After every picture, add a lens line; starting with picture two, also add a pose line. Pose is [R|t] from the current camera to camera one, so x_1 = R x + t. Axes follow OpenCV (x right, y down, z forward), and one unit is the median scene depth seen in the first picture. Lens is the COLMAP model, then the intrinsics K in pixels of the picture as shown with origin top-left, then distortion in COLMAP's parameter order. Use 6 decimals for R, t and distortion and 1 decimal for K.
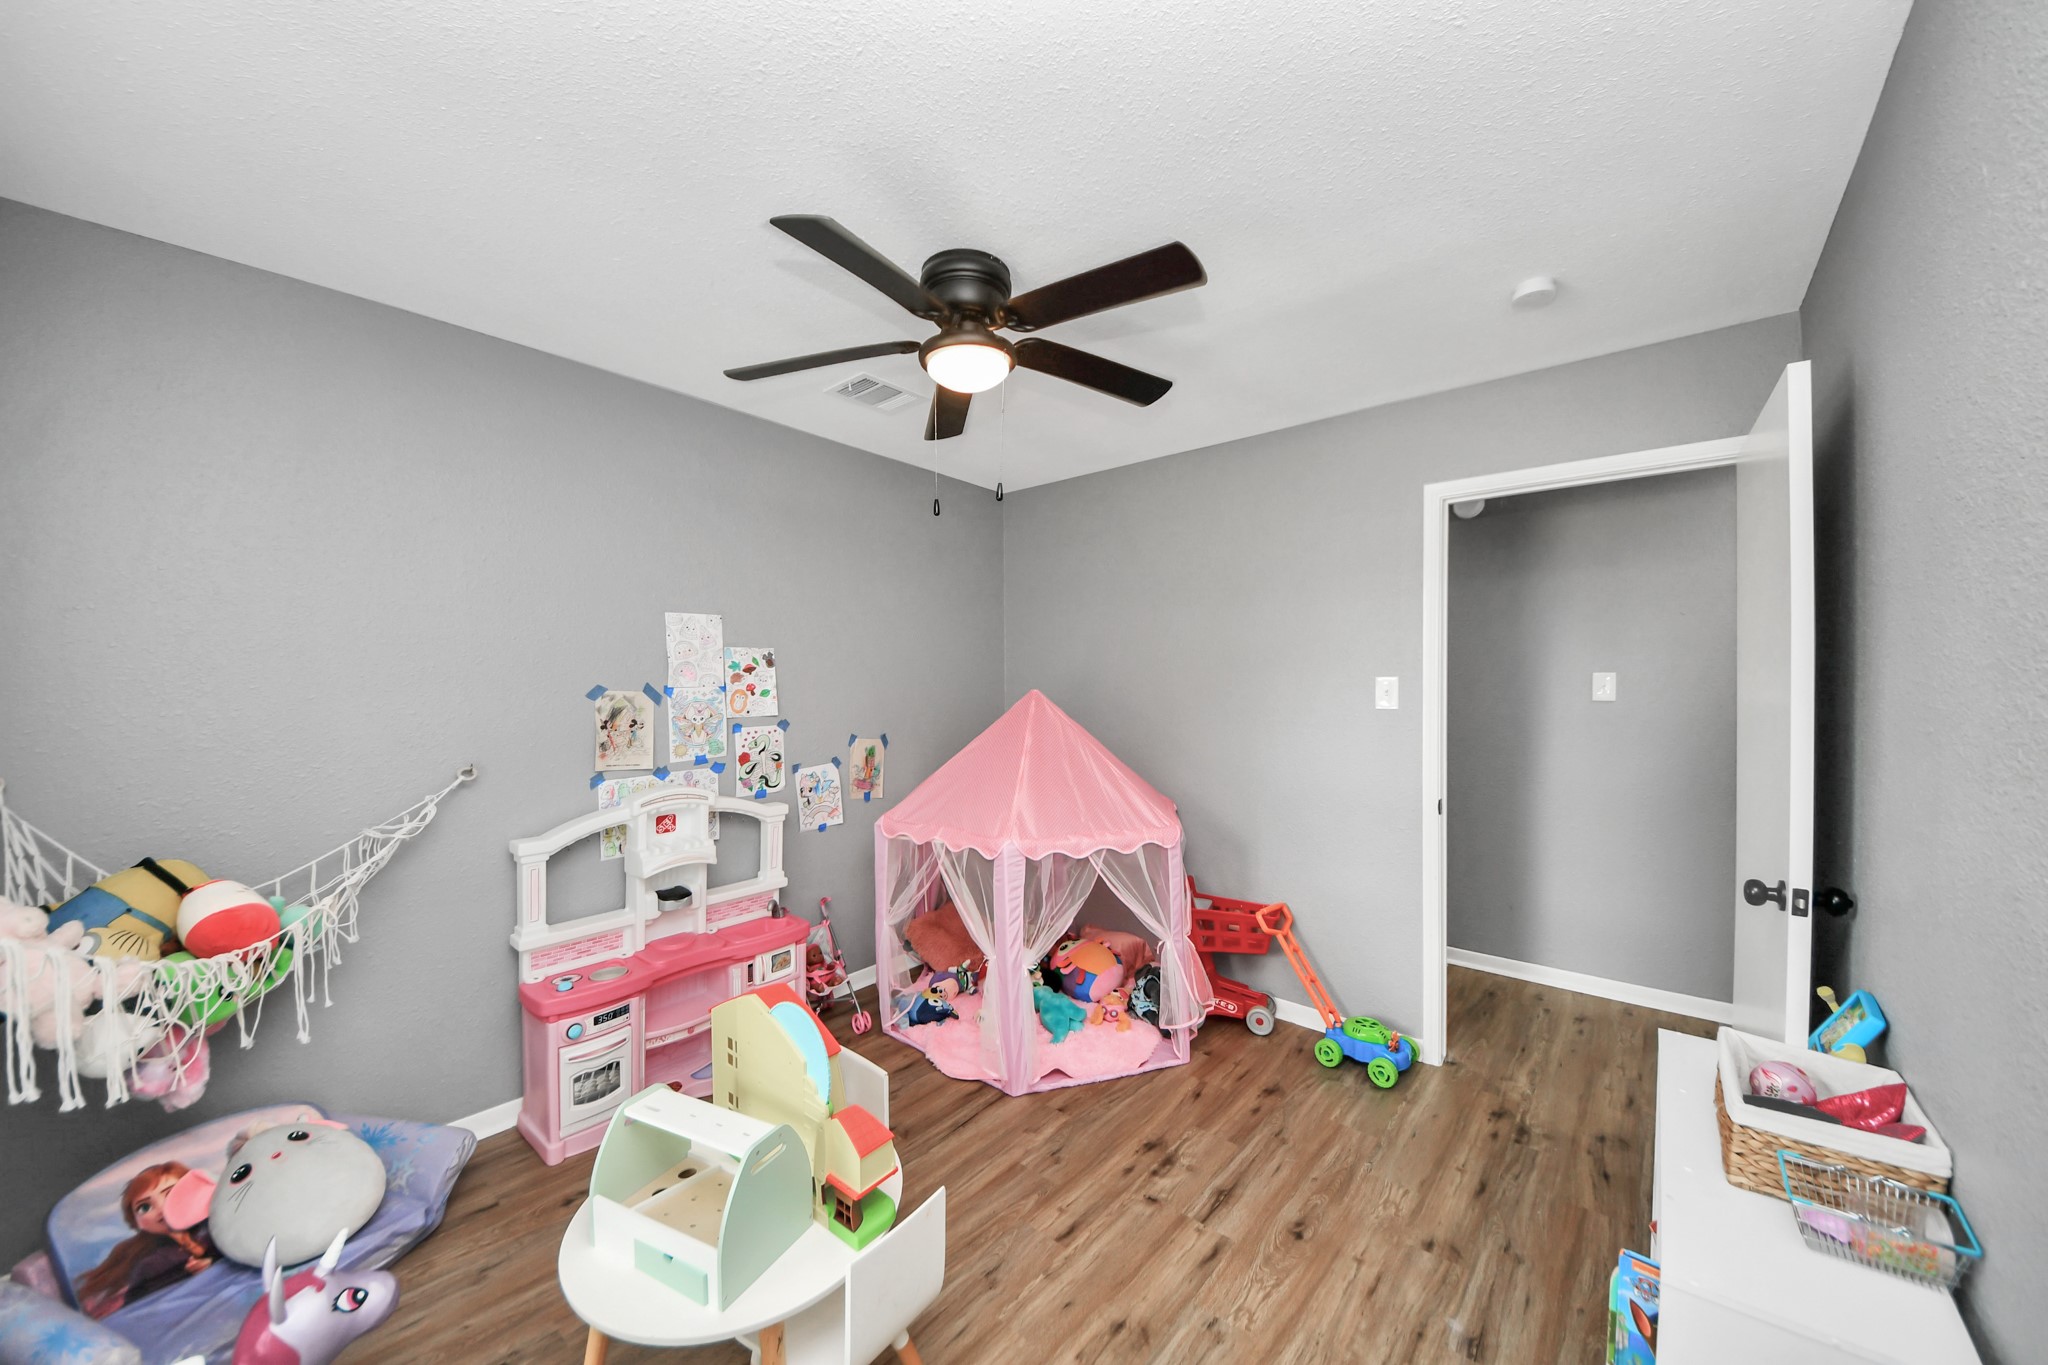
lens RADIAL K [[715.6, 0, 1017.0], [0, 715.6, 686.4], [0, 0, 1]] dist [0.032688, -0.021425]
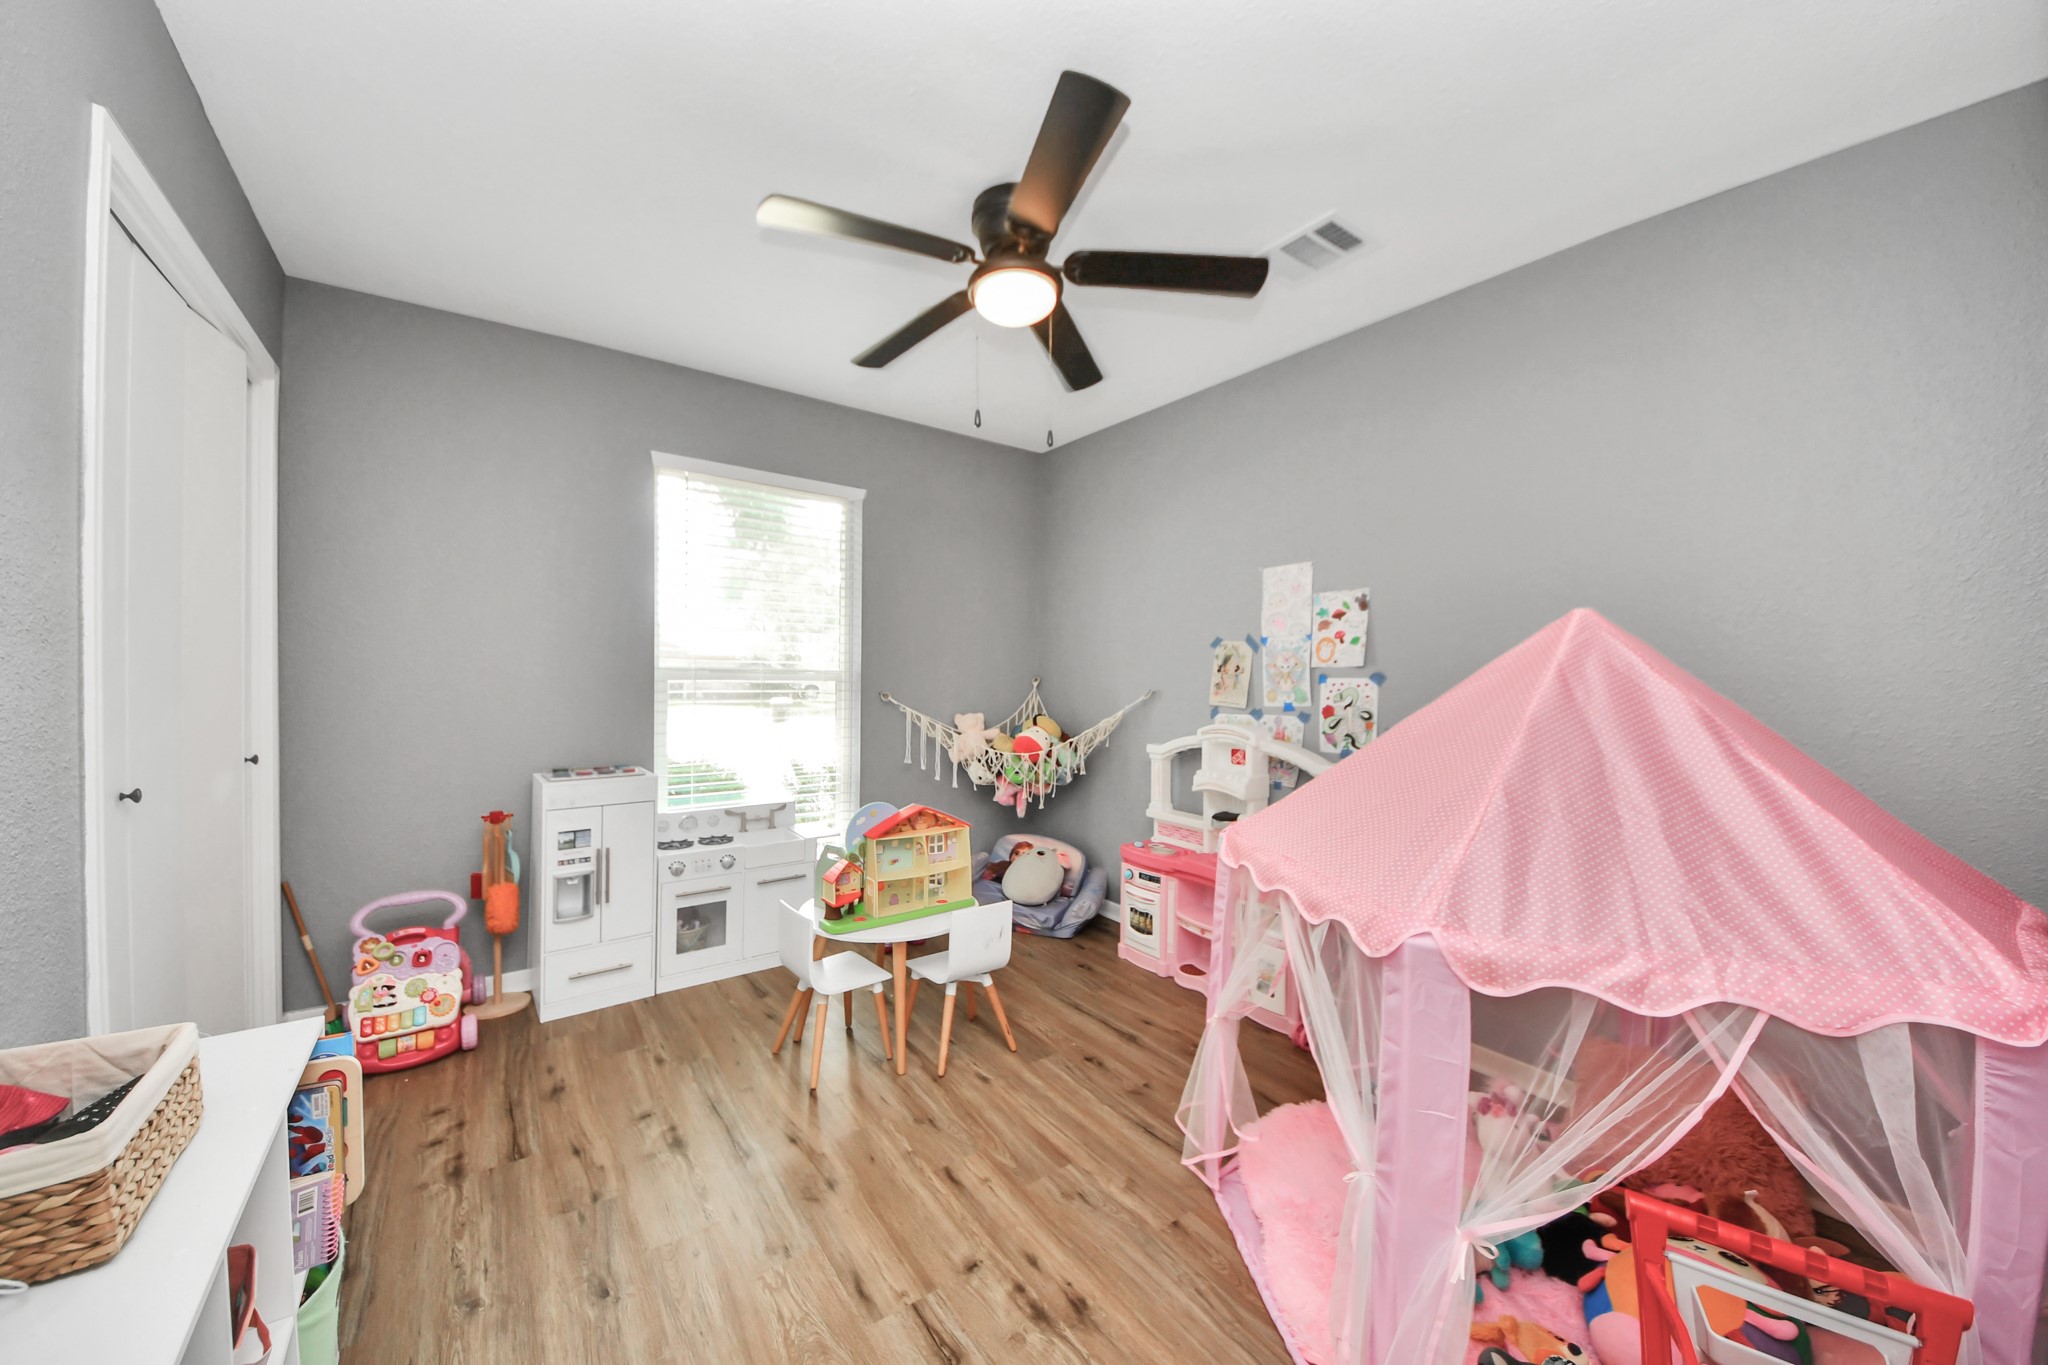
lens RADIAL K [[724.1, 0, 1036.2], [0, 724.1, 687.0], [0, 0, 1]] dist [0.003070, -0.011601]
pose [[-0.210503, 0.015220, -0.977475, 0.673450], [-0.020720, 0.999585, 0.020026, 0.062894], [0.977374, 0.024469, -0.210100, 0.902025]]
